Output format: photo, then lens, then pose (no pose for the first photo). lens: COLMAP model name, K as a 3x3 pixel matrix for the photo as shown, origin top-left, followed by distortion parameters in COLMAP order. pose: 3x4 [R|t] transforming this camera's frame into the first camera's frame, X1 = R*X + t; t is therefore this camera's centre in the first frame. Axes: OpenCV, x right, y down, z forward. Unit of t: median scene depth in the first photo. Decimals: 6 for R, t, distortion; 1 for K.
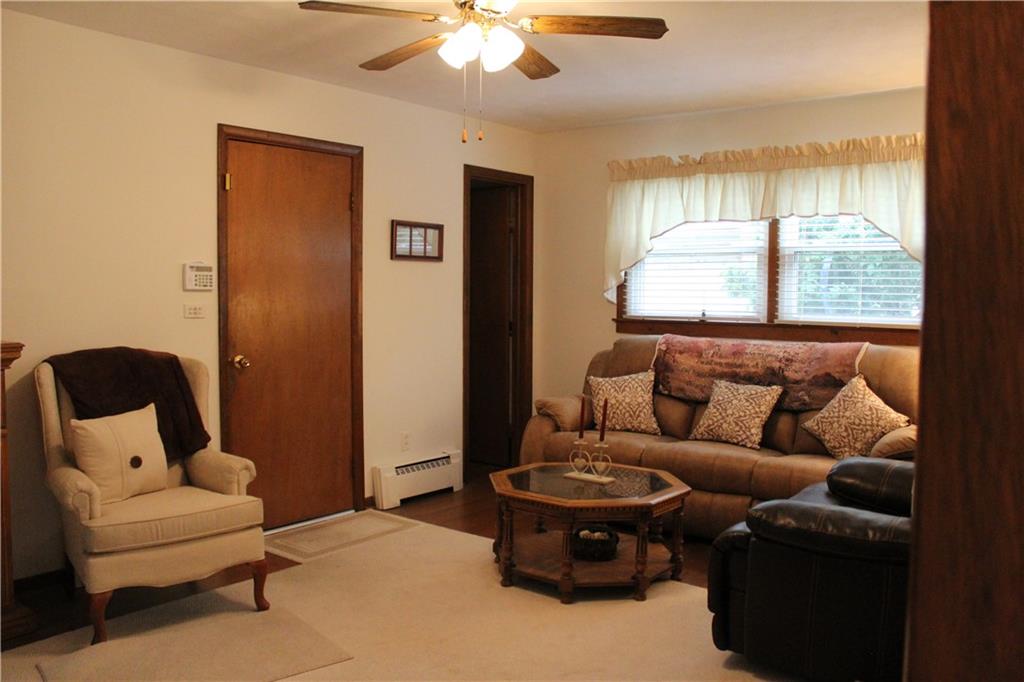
lens RADIAL K [[858.7, 0, 507.3], [0, 858.7, 344.2], [0, 0, 1]] dist [-0.104091, 0.075352]
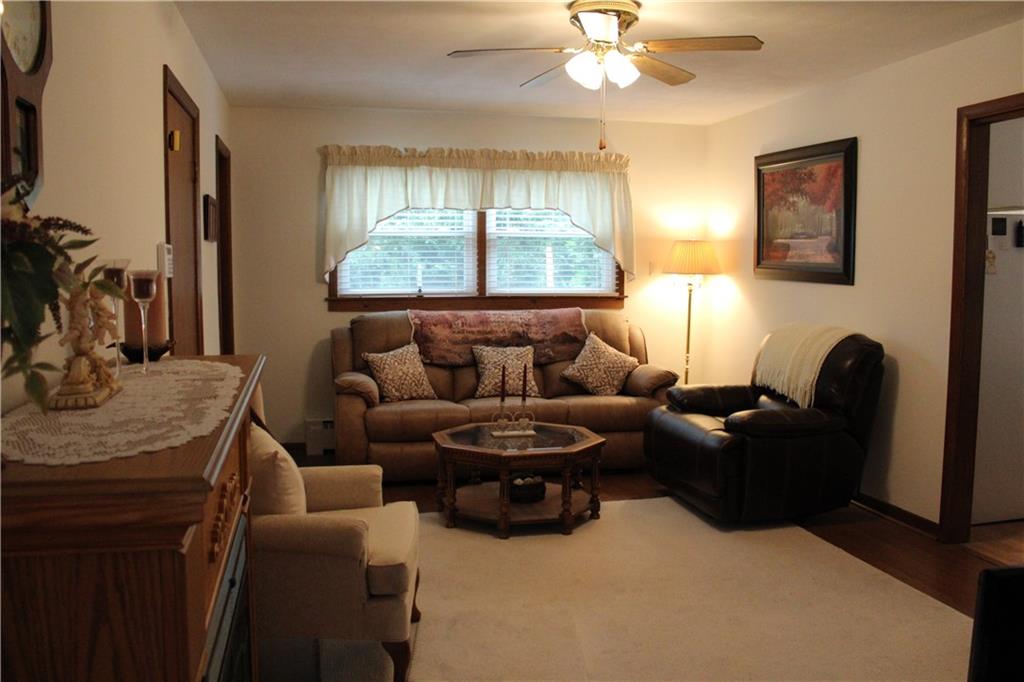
lens RADIAL K [[858.7, 0, 503.9], [0, 858.7, 339.1], [0, 0, 1]] dist [-0.104091, 0.075352]
pose [[0.640554, -0.073458, 0.764392, -0.619871], [0.053773, 0.997261, 0.050776, -0.024802], [-0.766028, 0.008578, 0.642750, 0.205852]]
